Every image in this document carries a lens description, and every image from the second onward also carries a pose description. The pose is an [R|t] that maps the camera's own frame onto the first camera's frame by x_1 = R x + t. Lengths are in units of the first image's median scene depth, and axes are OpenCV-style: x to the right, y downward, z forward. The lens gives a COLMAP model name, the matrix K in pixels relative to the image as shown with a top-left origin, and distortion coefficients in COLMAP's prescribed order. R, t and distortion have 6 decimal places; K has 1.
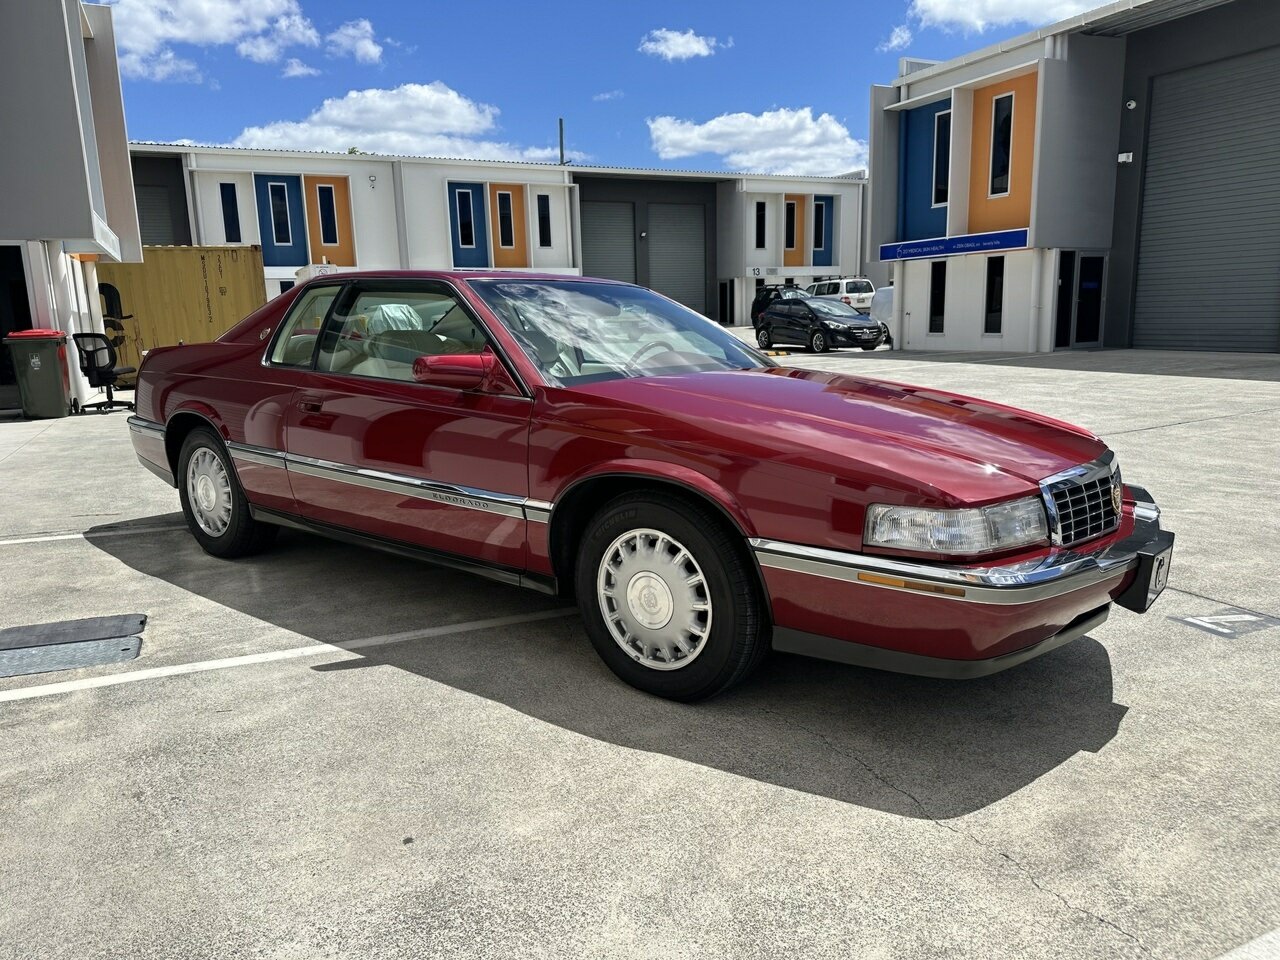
lens RADIAL K [[888.4, 0, 643.5], [0, 888.4, 511.3], [0, 0, 1]] dist [0.068248, -0.092204]
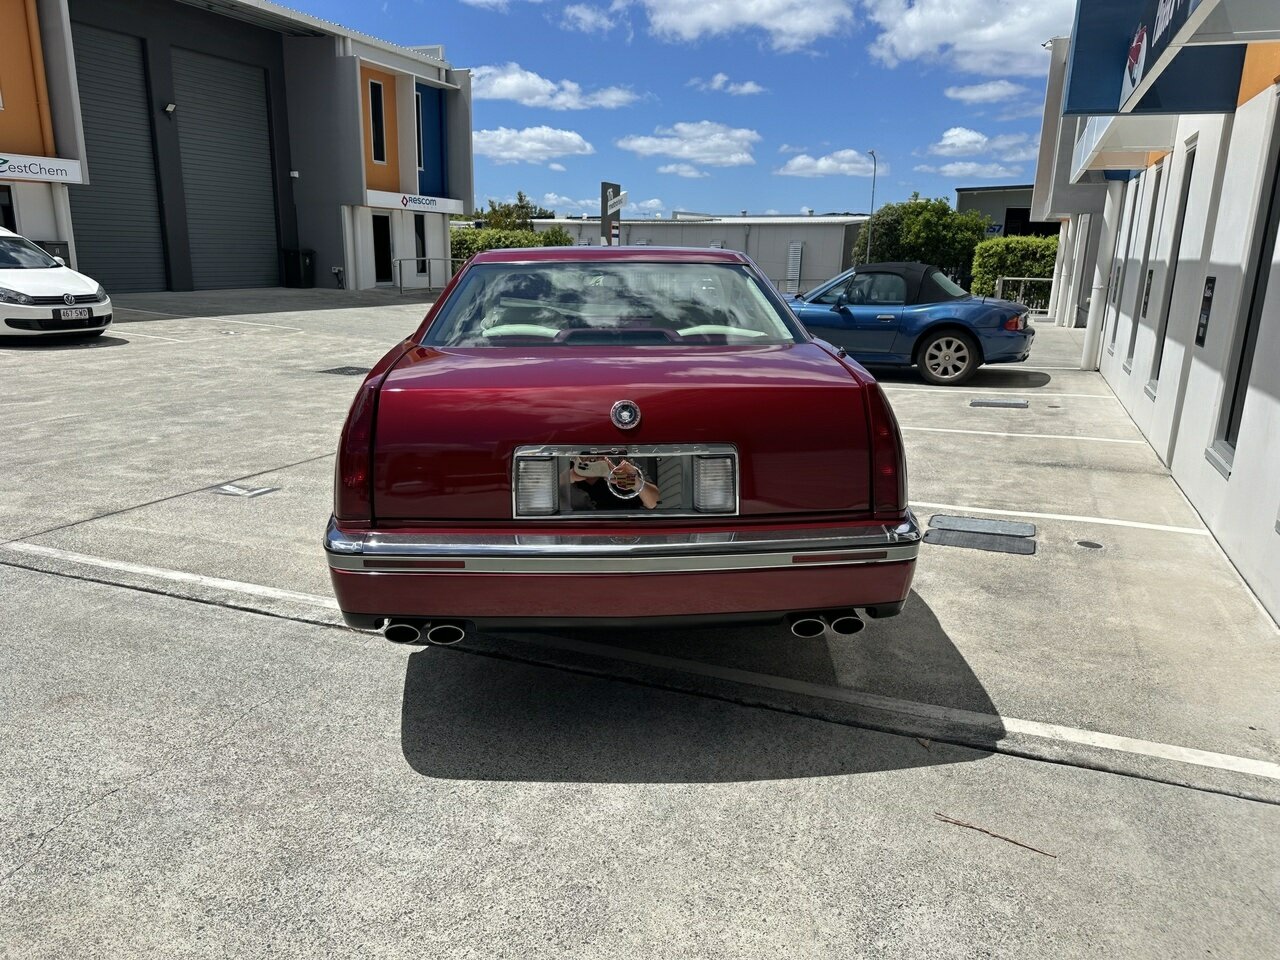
lens RADIAL K [[900.1, 0, 646.8], [0, 900.1, 469.0], [0, 0, 1]] dist [0.046088, -0.044563]
pose [[-0.674553, -0.166690, 0.719161, -0.372416], [0.153328, 0.921295, 0.357359, -0.149242], [-0.722128, 0.351325, -0.595904, 0.628510]]
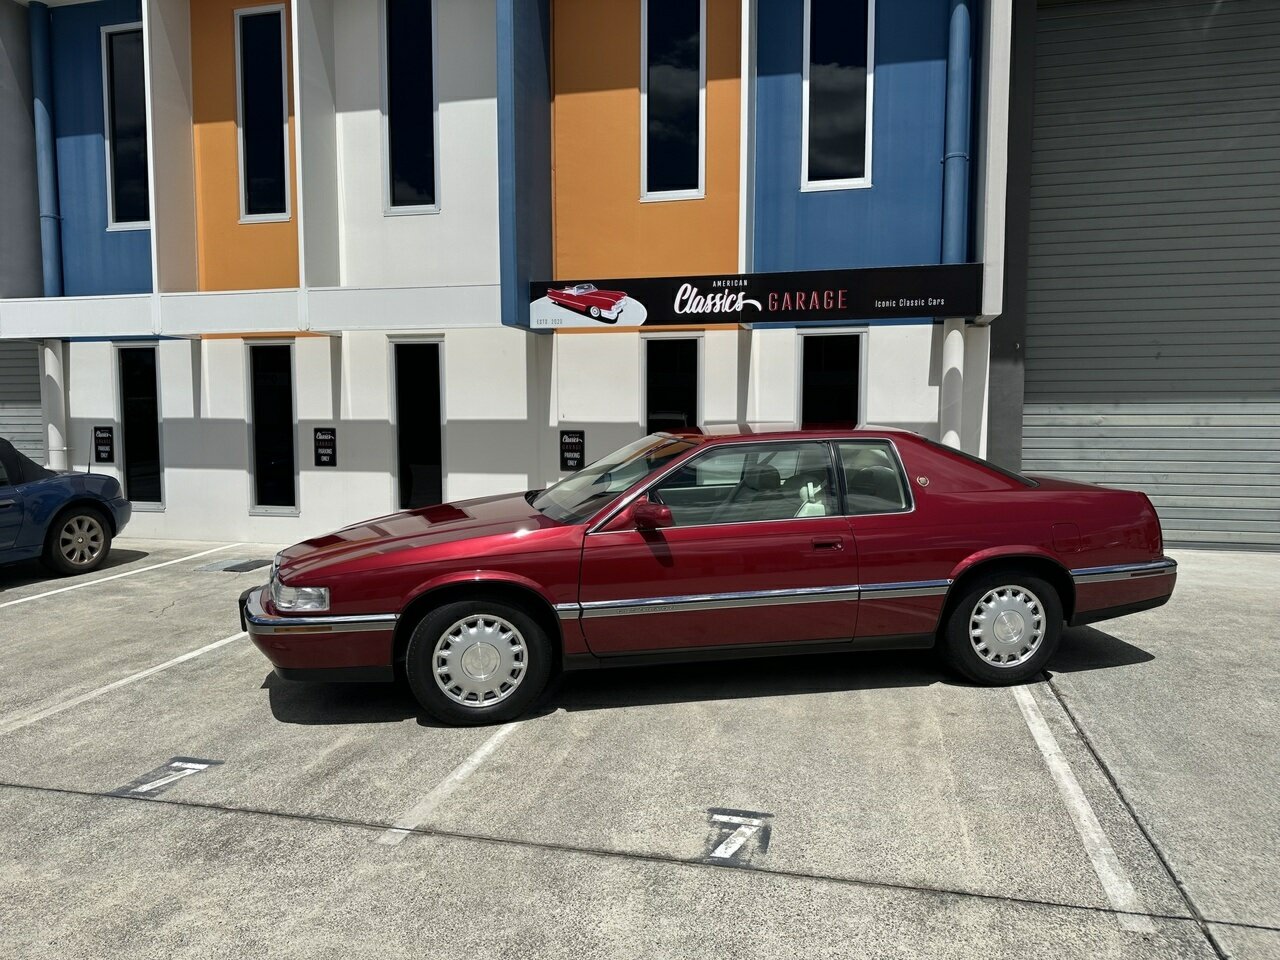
lens RADIAL K [[880.4, 0, 640.0], [0, 880.4, 480.0], [0, 0, 1]] dist [0.128292, -0.197129]
pose [[-0.645354, 0.082448, -0.759421, 0.337931], [-0.150306, 0.961017, 0.232064, -0.173682], [0.748950, 0.263909, -0.607804, 0.624489]]
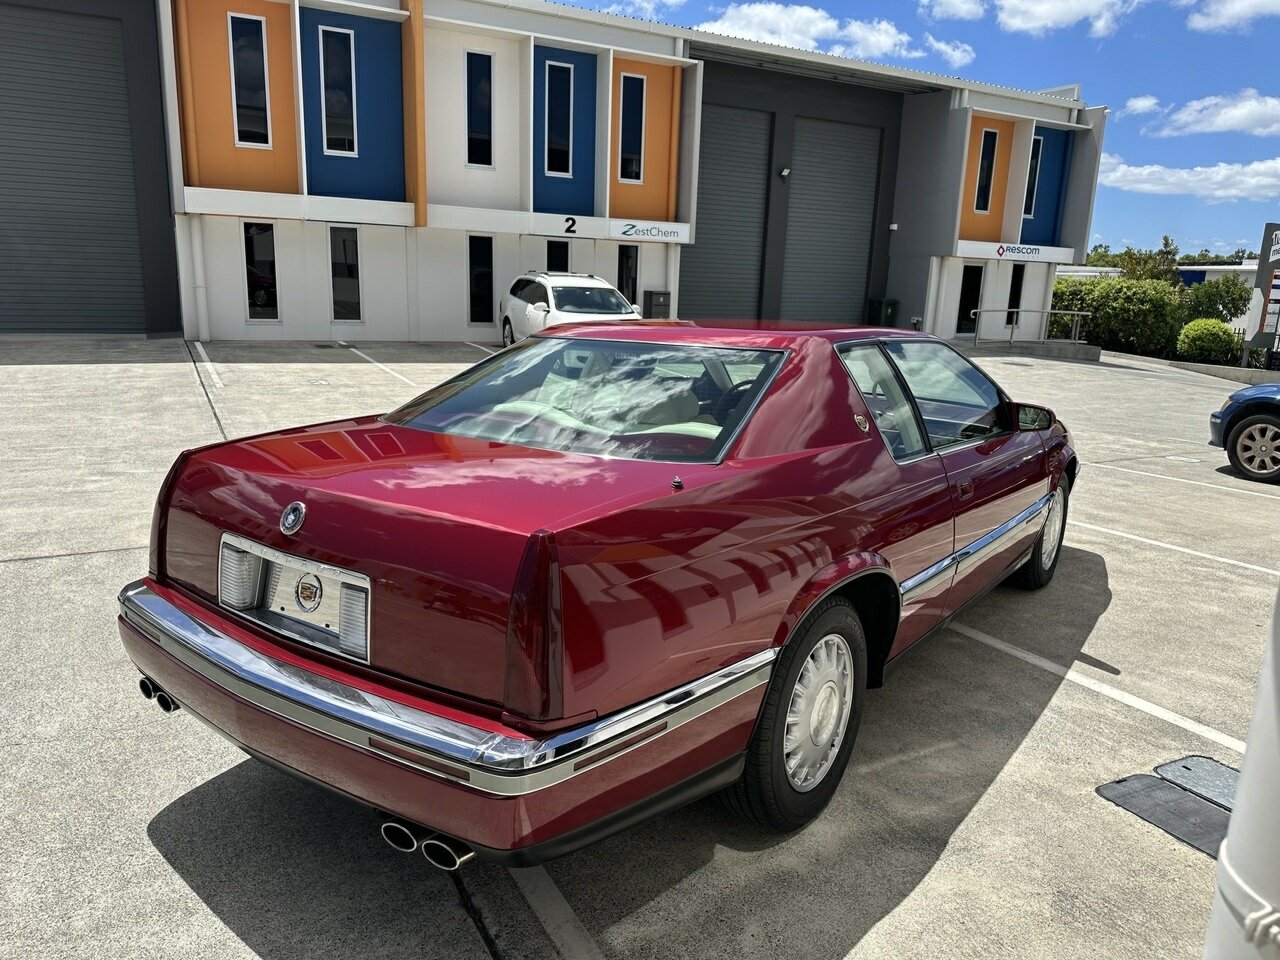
lens RADIAL K [[908.3, 0, 640.0], [0, 908.3, 480.0], [0, 0, 1]] dist [-0.003059, -0.009586]
pose [[-0.041130, -0.196860, 0.979568, -0.400333], [0.185345, 0.961879, 0.201088, -0.118056], [-0.981812, 0.189829, -0.003075, 0.429158]]
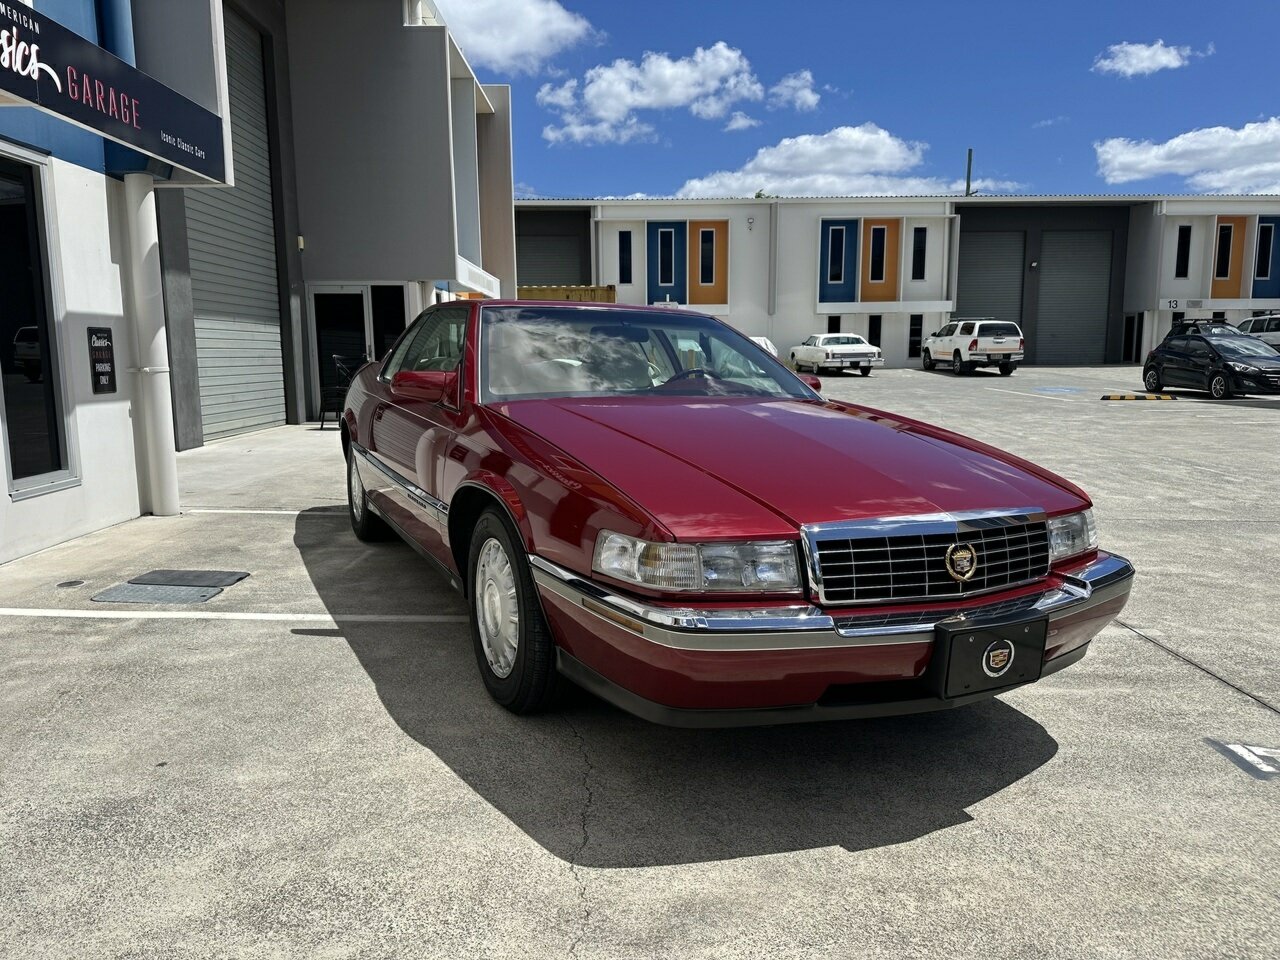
lens RADIAL K [[900.1, 0, 640.6], [0, 900.1, 483.4], [0, 0, 1]] dist [0.034941, -0.041000]
pose [[0.904530, 0.080315, -0.418777, 0.144441], [-0.108908, 0.993043, -0.044783, -0.003834], [0.412266, 0.086116, 0.906984, 0.024481]]
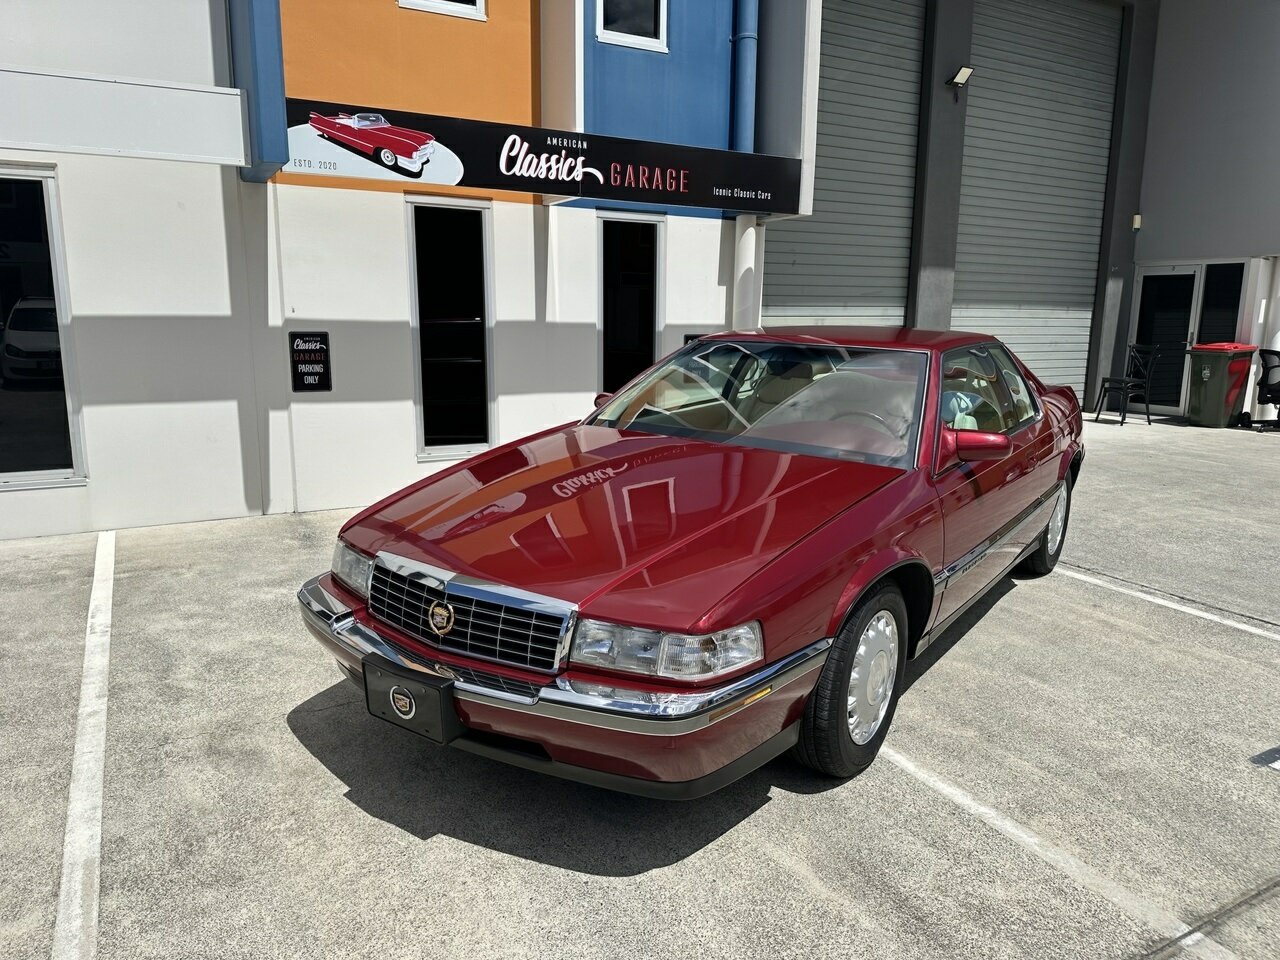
lens RADIAL K [[893.9, 0, 643.6], [0, 893.9, 483.1], [0, 0, 1]] dist [0.057732, -0.074776]
pose [[0.058071, 0.210658, -0.975833, 0.342465], [-0.229804, 0.954054, 0.192281, -0.090726], [0.971503, 0.213084, 0.103813, 0.257441]]
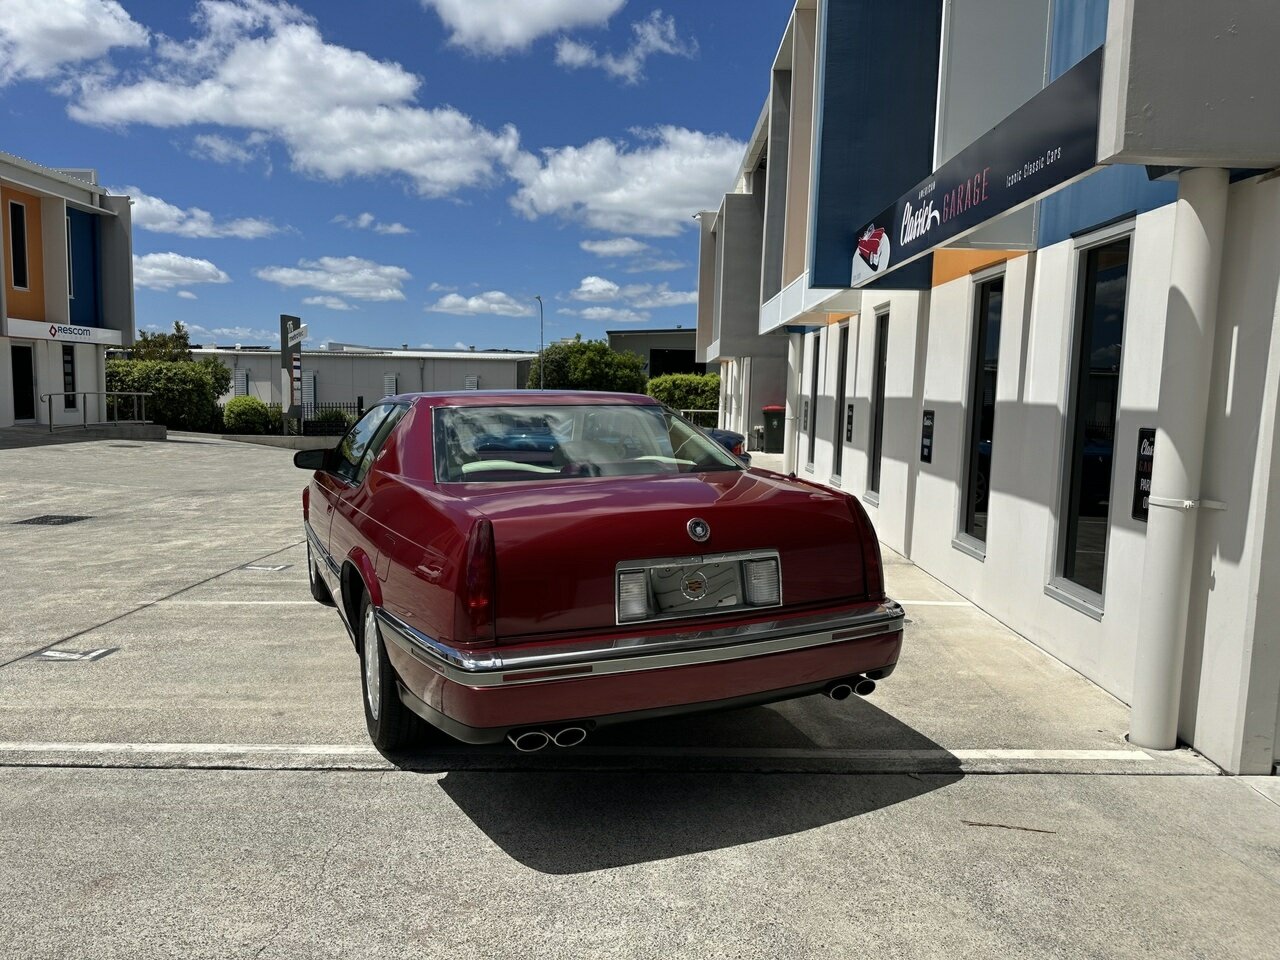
lens RADIAL K [[893.9, 0, 643.6], [0, 893.9, 483.1], [0, 0, 1]] dist [0.057732, -0.074776]
pose [[-0.895106, -0.042935, 0.443782, -0.313021], [0.095052, 0.954094, 0.284026, -0.172932], [-0.435604, 0.296416, -0.849933, 0.721283]]
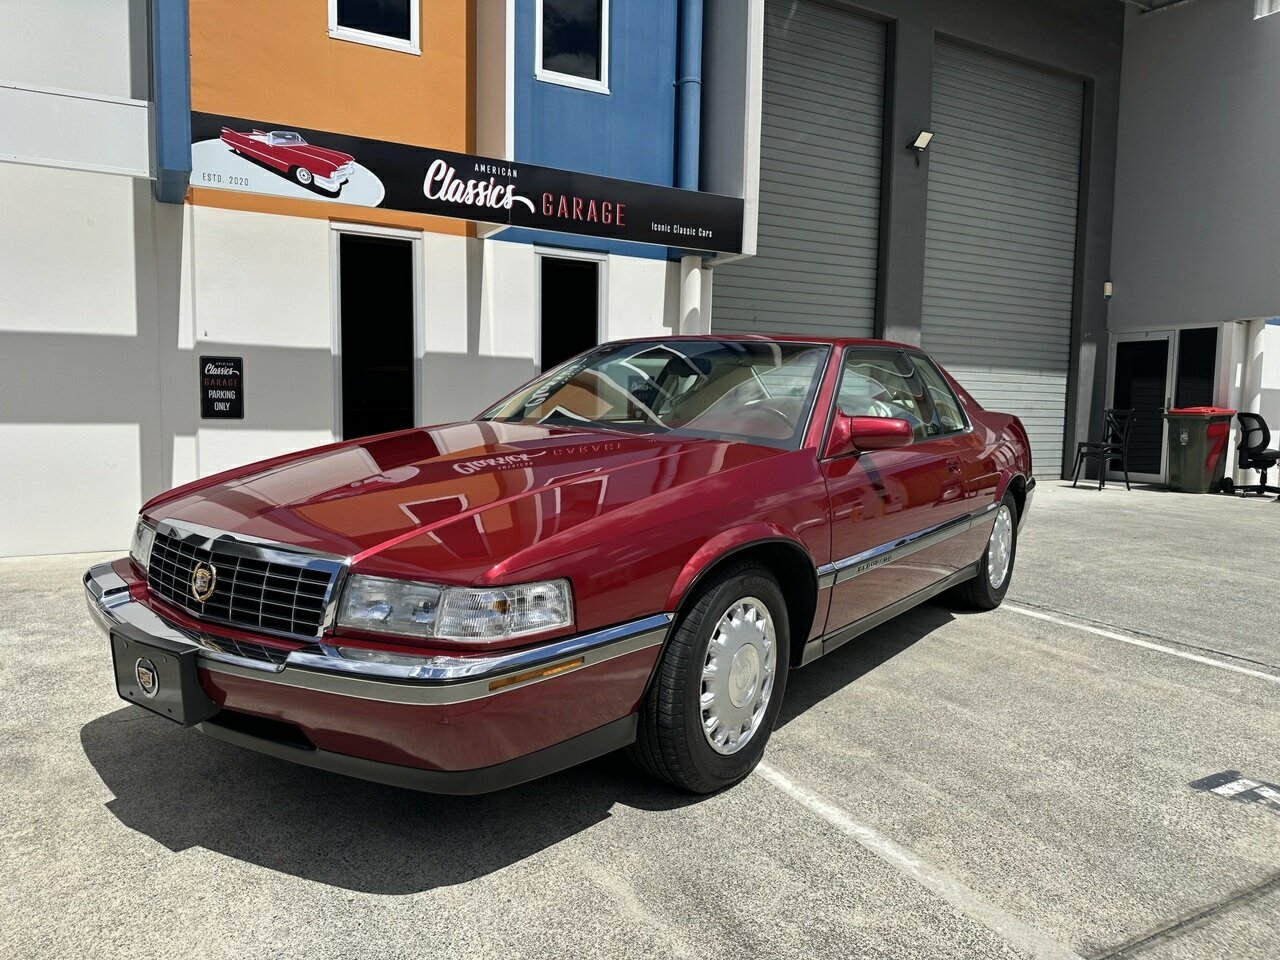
lens RADIAL K [[894.3, 0, 635.6], [0, 894.3, 480.3], [0, 0, 1]] dist [0.067108, -0.094574]
pose [[0.047847, 0.108673, -0.992925, 0.320287], [-0.236748, 0.966972, 0.094424, -0.064157], [0.970392, 0.230555, 0.071994, 0.309180]]
